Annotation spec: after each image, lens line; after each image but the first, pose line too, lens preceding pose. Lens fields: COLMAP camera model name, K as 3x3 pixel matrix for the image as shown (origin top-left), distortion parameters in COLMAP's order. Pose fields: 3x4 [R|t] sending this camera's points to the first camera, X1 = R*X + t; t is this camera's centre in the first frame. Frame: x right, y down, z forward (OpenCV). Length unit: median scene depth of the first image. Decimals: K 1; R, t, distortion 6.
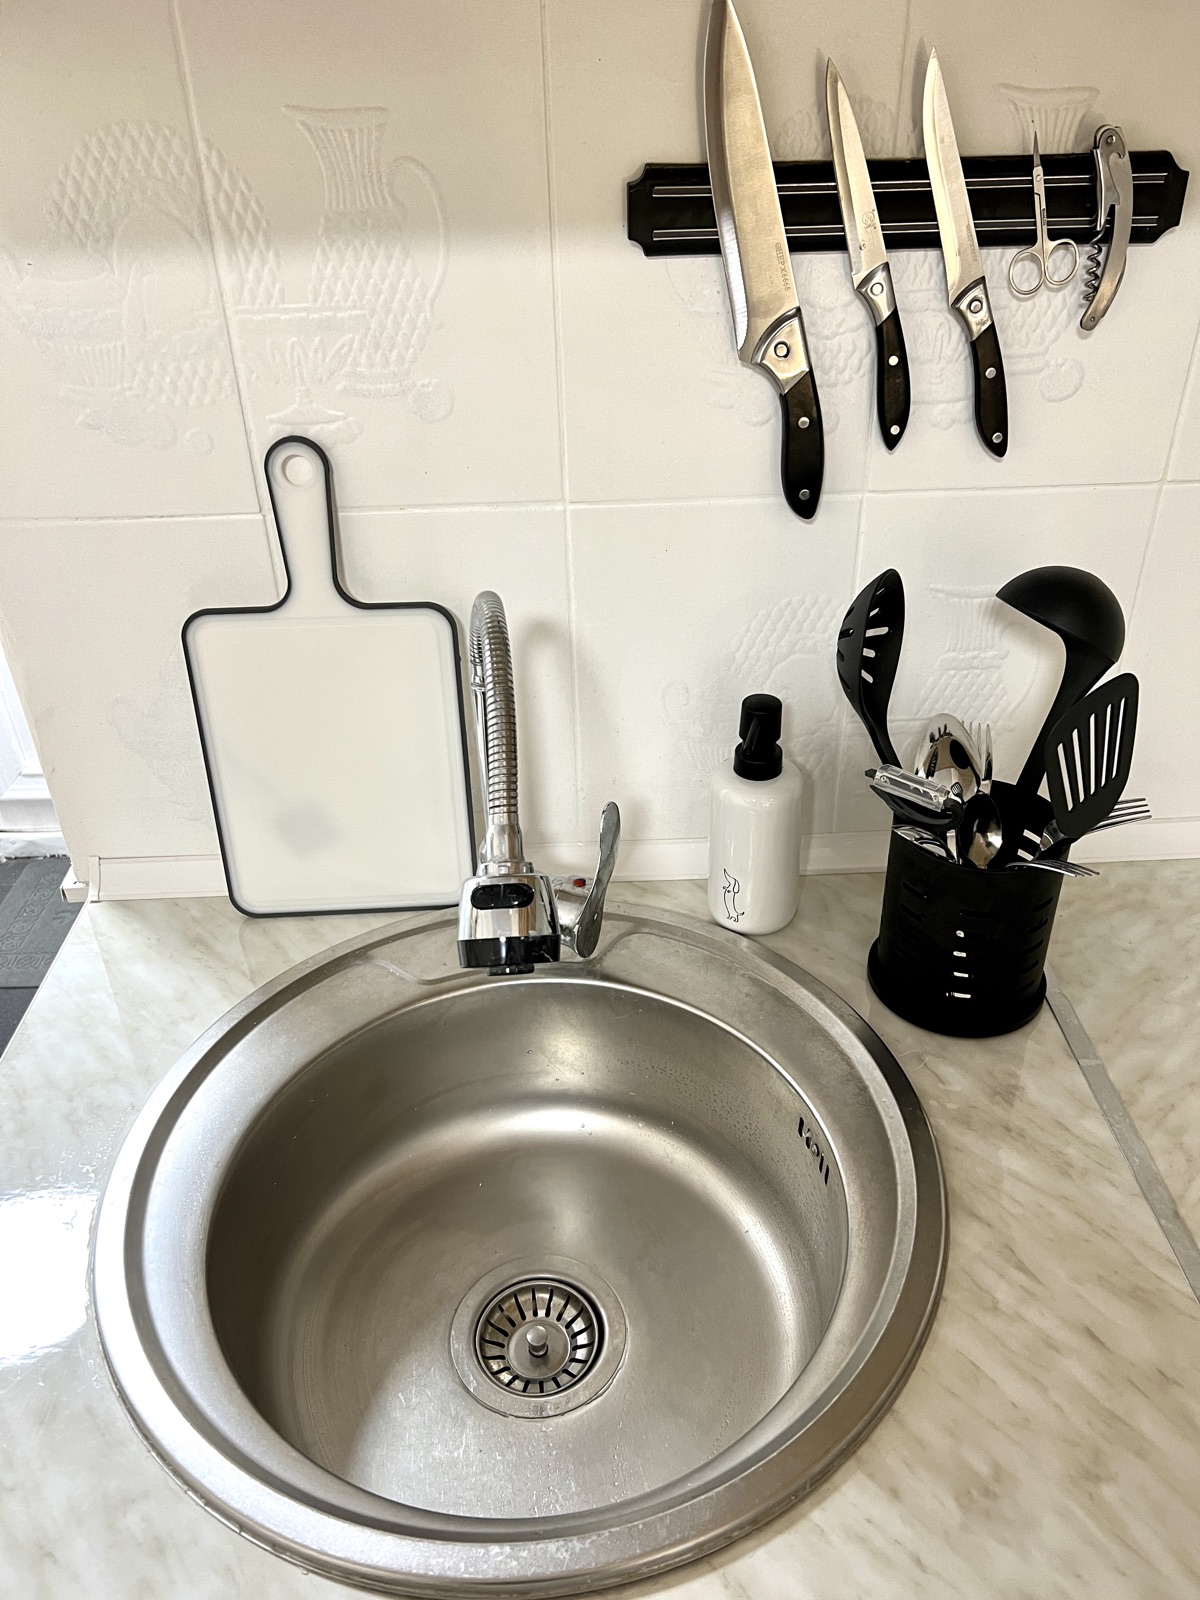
lens RADIAL K [[1206.2, 0, 605.3], [0, 1206.2, 809.4], [0, 0, 1]] dist [0.049185, -0.059347]
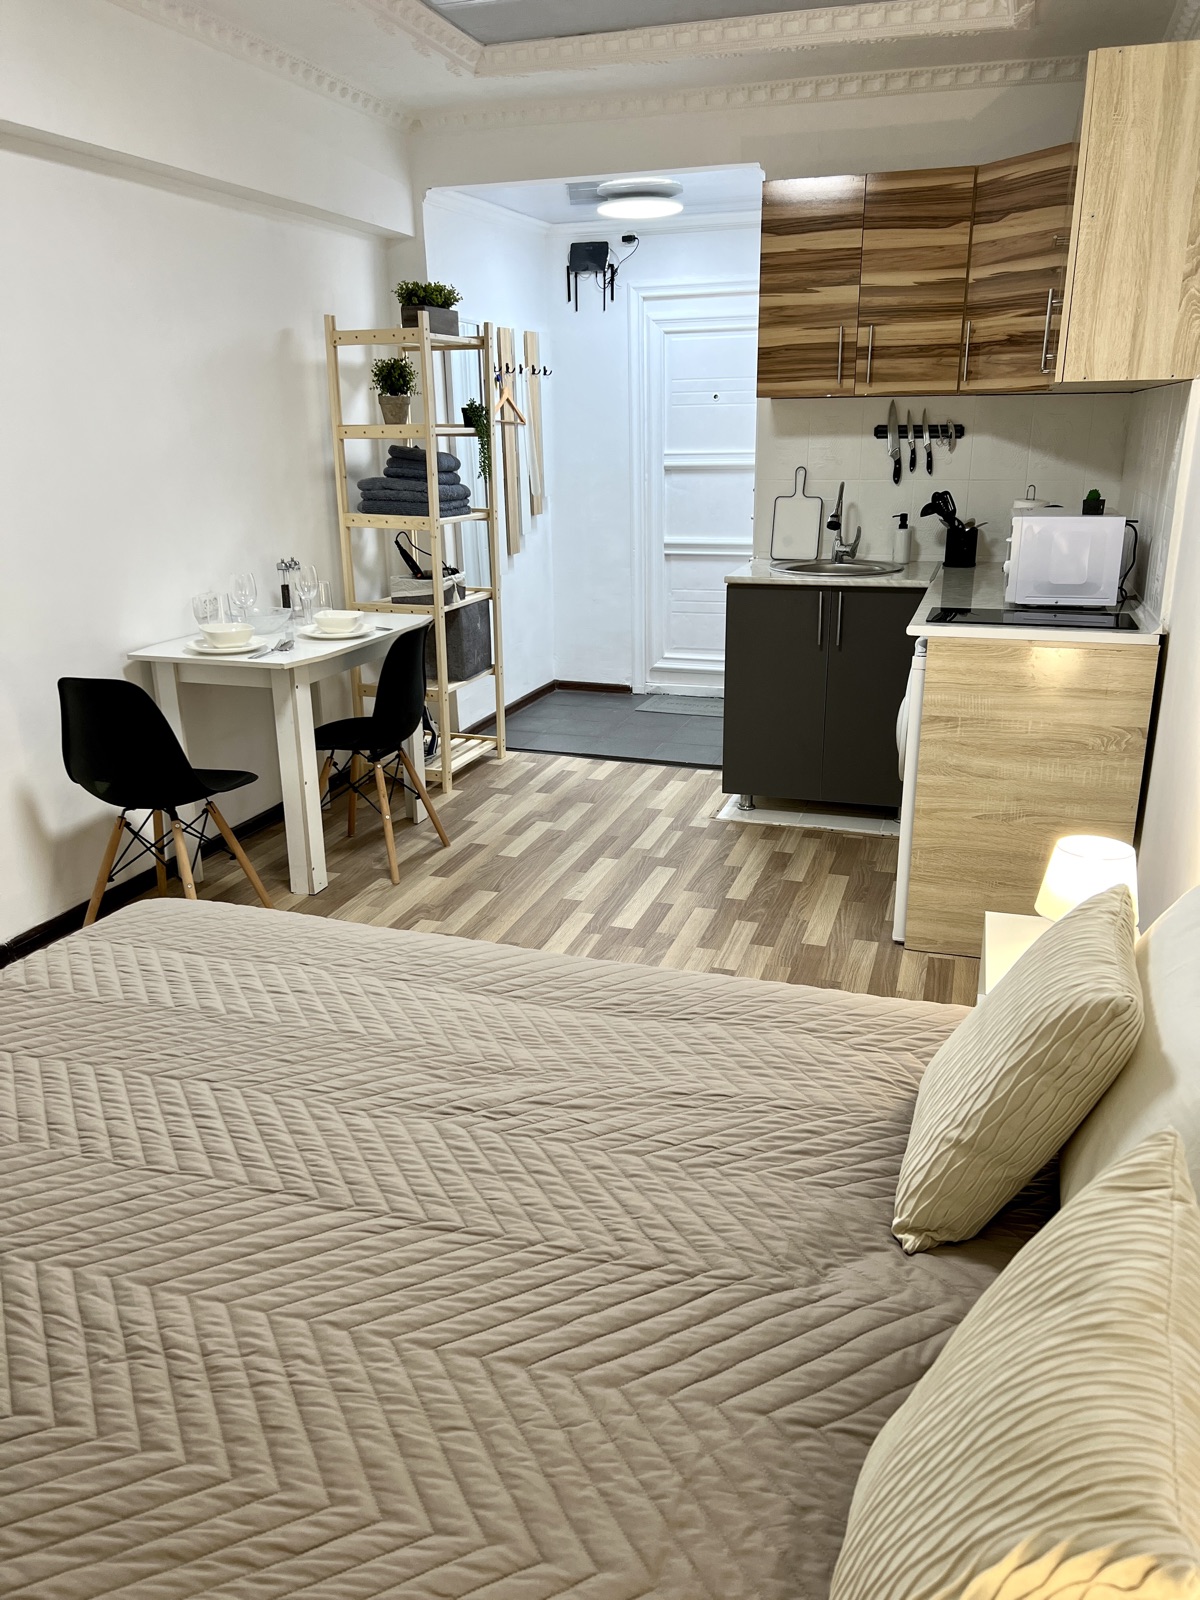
lens RADIAL K [[1206.2, 0, 605.0], [0, 1206.2, 838.5], [0, 0, 1]] dist [0.049185, -0.059347]
pose [[0.942991, 0.124147, -0.308798, 0.895888], [-0.193642, 0.959271, -0.205675, 3.066424], [0.270687, 0.253746, 0.928623, -4.649587]]
